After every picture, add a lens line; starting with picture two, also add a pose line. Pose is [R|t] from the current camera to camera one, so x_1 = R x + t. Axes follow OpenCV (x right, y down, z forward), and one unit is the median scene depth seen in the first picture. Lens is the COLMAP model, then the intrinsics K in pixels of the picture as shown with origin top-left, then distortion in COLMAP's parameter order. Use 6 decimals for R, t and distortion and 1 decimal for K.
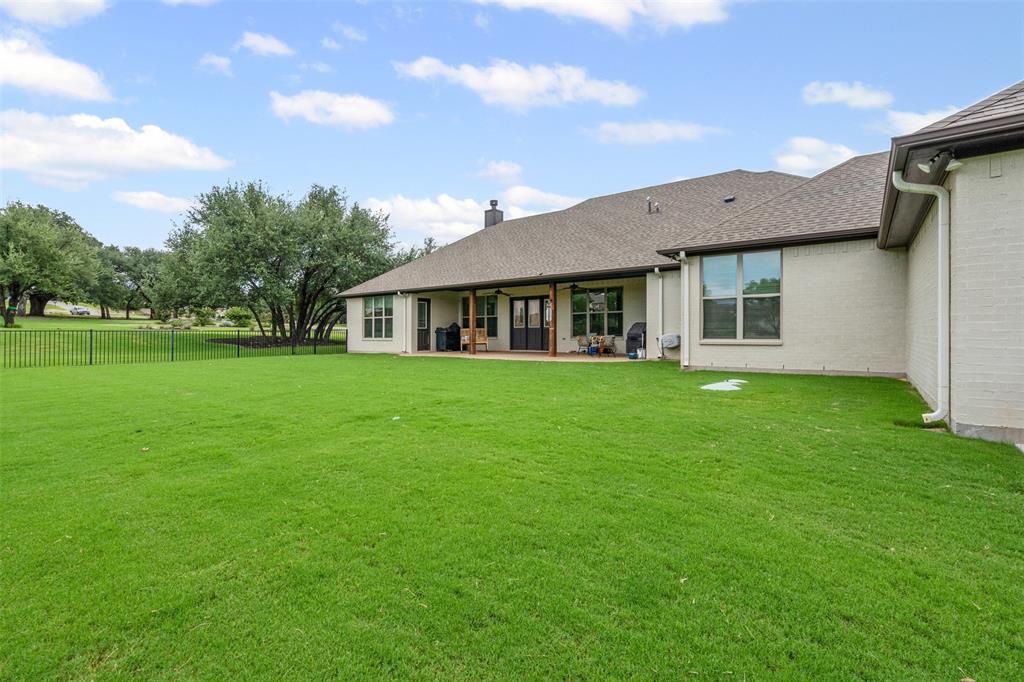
lens RADIAL K [[472.0, 0, 504.9], [0, 472.0, 337.1], [0, 0, 1]] dist [-0.008958, 0.005343]
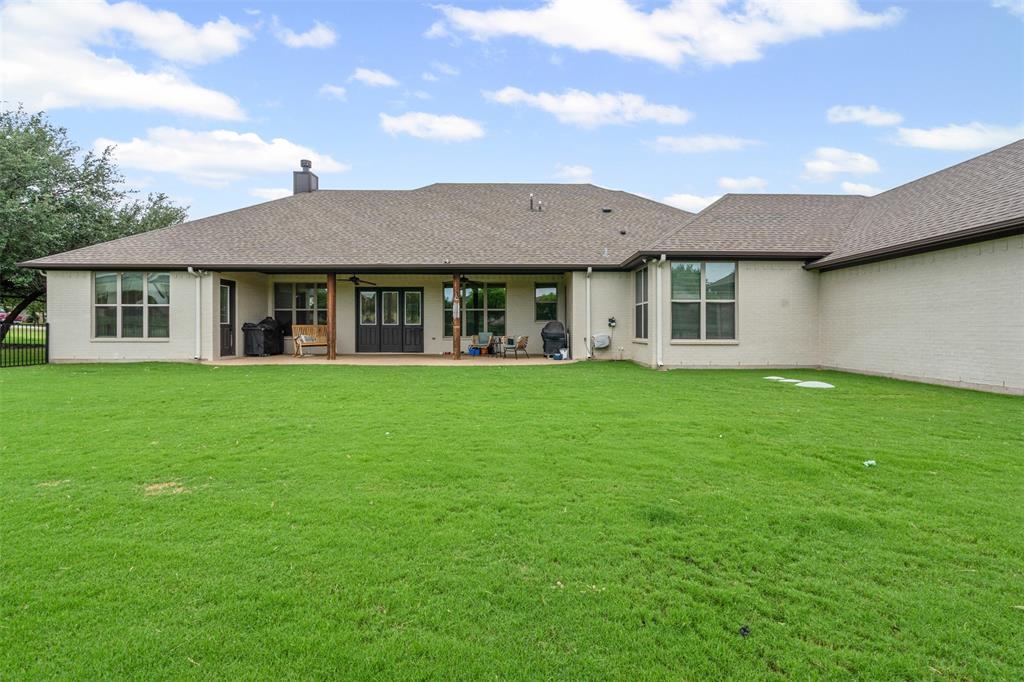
lens RADIAL K [[472.0, 0, 512.0], [0, 472.0, 341.2], [0, 0, 1]] dist [-0.008958, 0.005343]
pose [[0.790302, -0.004836, 0.612699, -0.270368], [-0.002170, 0.999940, 0.010692, -0.001134], [-0.612714, -0.009780, 0.790244, 0.203921]]
